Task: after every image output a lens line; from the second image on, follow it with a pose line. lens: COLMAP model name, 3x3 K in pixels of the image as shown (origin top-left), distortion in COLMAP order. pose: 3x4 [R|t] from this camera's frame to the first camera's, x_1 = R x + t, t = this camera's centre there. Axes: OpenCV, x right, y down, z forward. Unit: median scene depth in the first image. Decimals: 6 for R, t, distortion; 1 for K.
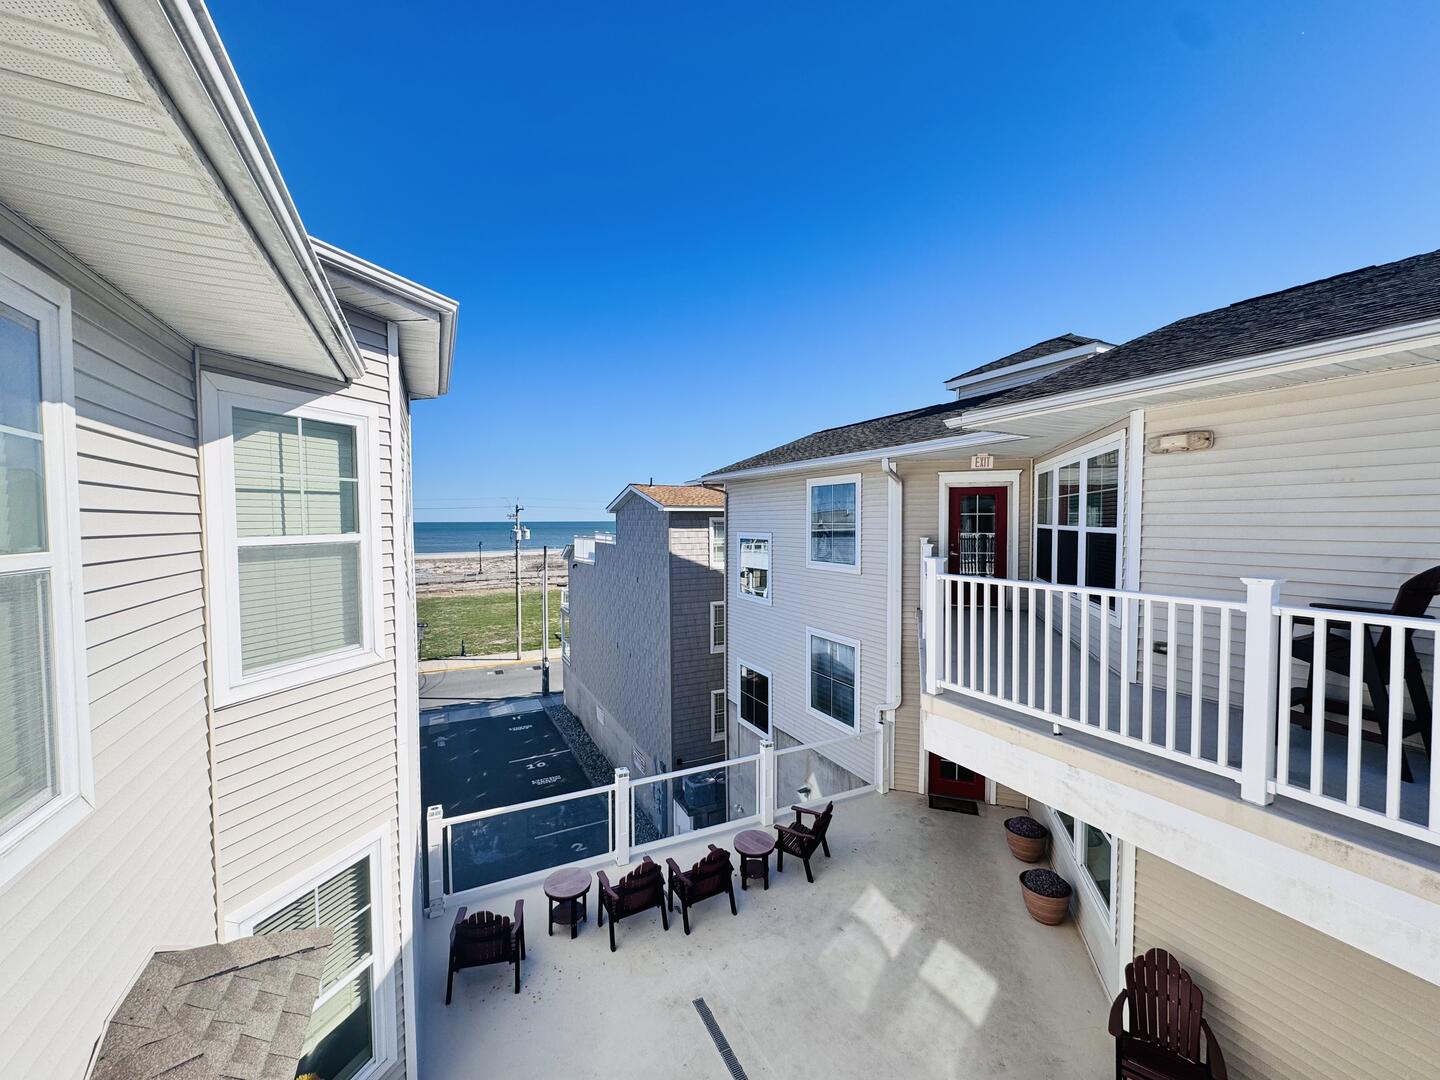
lens RADIAL K [[573.4, 0, 719.0], [0, 573.4, 541.8], [0, 0, 1]] dist [-0.002451, -0.000012]
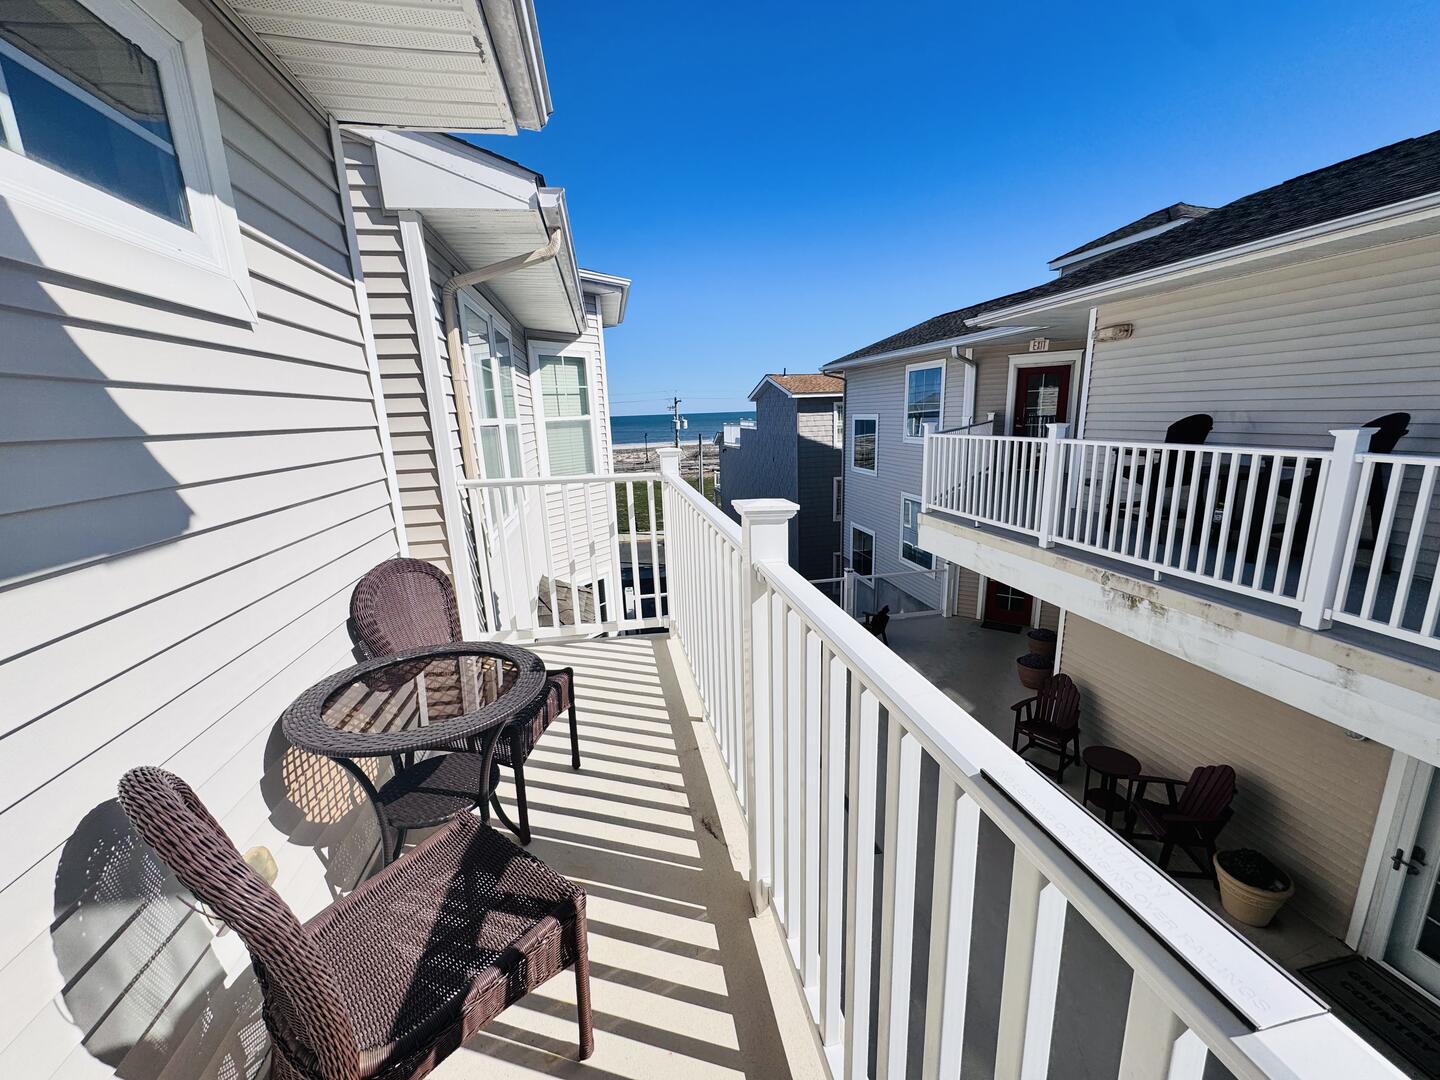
lens RADIAL K [[573.4, 0, 719.0], [0, 573.4, 541.8], [0, 0, 1]] dist [-0.002451, -0.000012]
pose [[0.963777, 0.029938, -0.265023, 0.108288], [0.020758, 0.982246, 0.186444, 0.018270], [0.265899, -0.185192, 0.946045, -0.270931]]
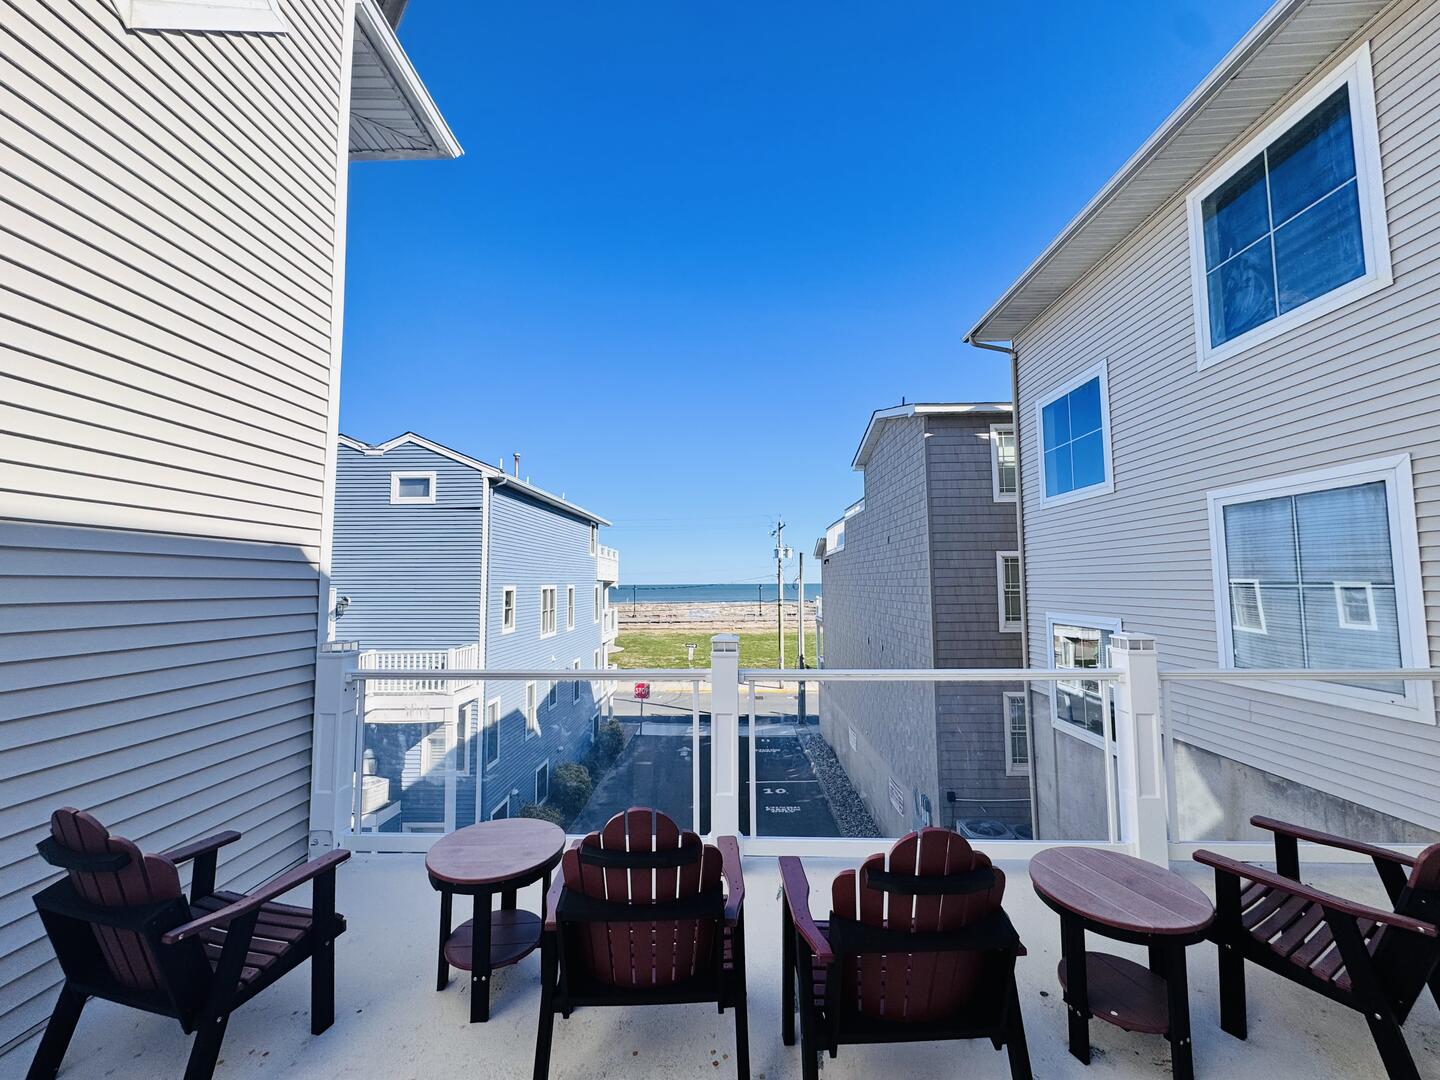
lens RADIAL K [[573.4, 0, 719.0], [0, 573.4, 541.8], [0, 0, 1]] dist [-0.002451, -0.000012]
pose [[0.882541, -0.036957, -0.468780, 0.018381], [-0.014670, 0.994258, -0.106003, 0.249902], [0.470006, 0.100429, 0.876931, 0.415957]]
